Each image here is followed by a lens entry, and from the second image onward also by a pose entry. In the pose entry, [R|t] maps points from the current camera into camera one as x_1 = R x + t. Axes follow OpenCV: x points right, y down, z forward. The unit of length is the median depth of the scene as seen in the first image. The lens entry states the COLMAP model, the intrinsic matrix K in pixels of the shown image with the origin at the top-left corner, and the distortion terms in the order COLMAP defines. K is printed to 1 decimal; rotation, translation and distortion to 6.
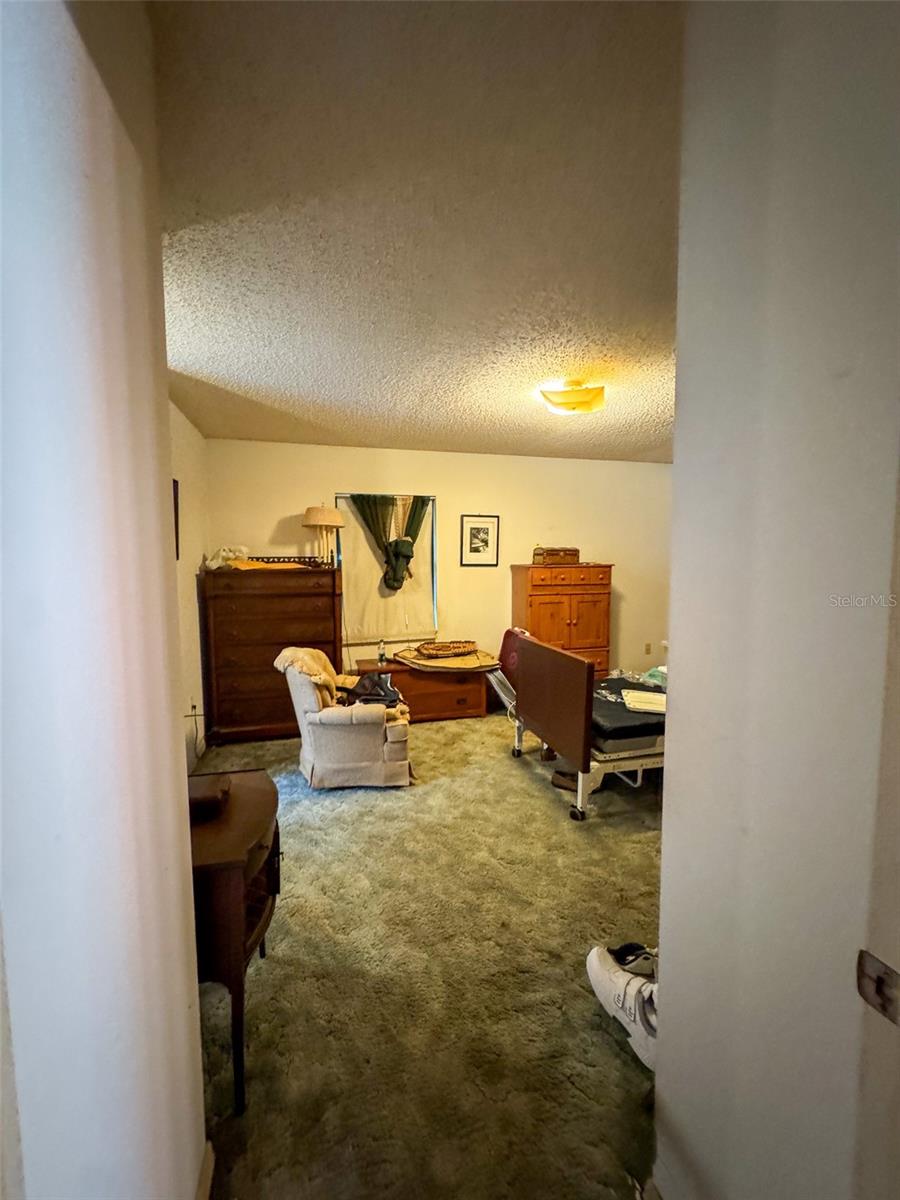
lens RADIAL K [[478.9, 0, 448.5], [0, 478.9, 597.4], [0, 0, 1]] dist [-0.005396, 0.001097]
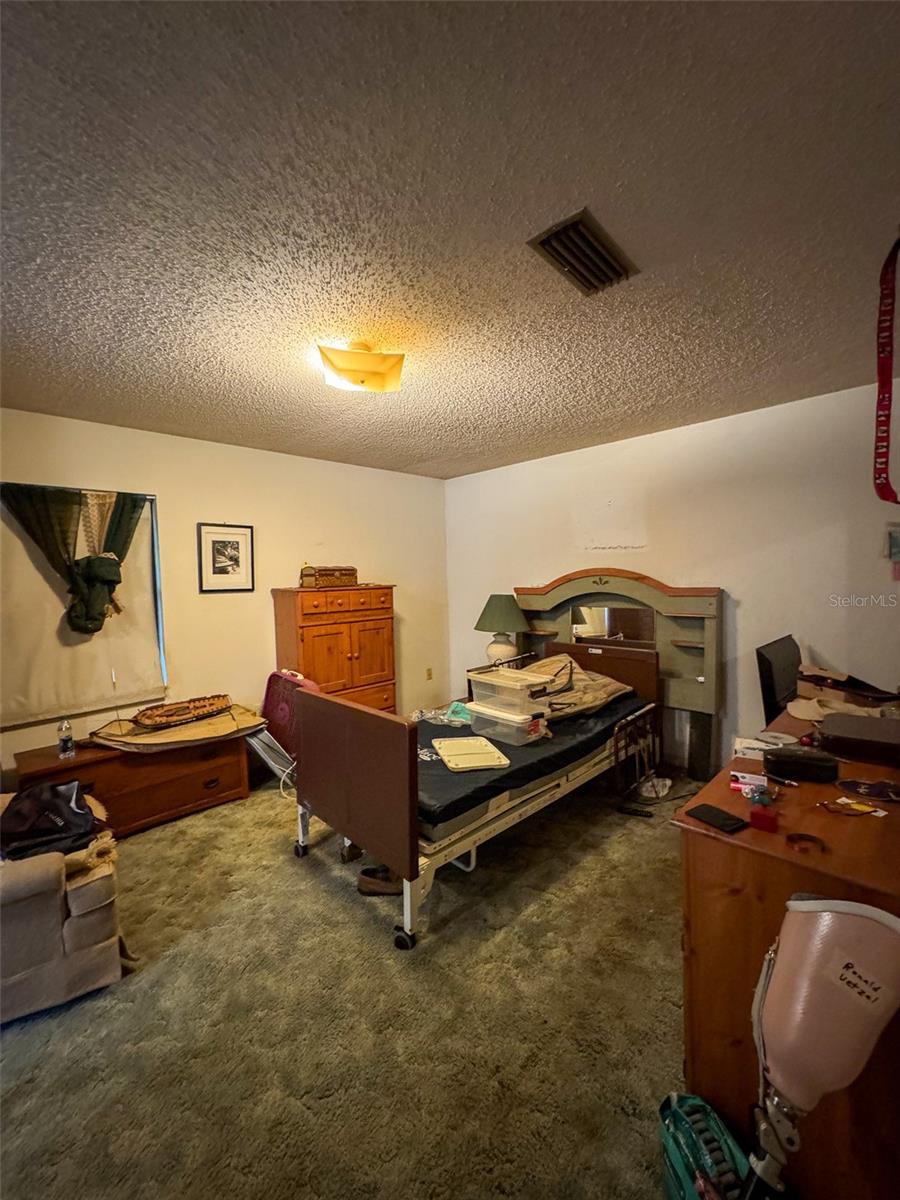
lens RADIAL K [[478.9, 0, 450.8], [0, 478.9, 599.4], [0, 0, 1]] dist [-0.005396, 0.001097]
pose [[0.870742, -0.041760, 0.489963, 0.000927], [0.059179, 0.998045, -0.020107, -0.022423], [-0.488165, 0.046504, 0.871511, 0.216409]]
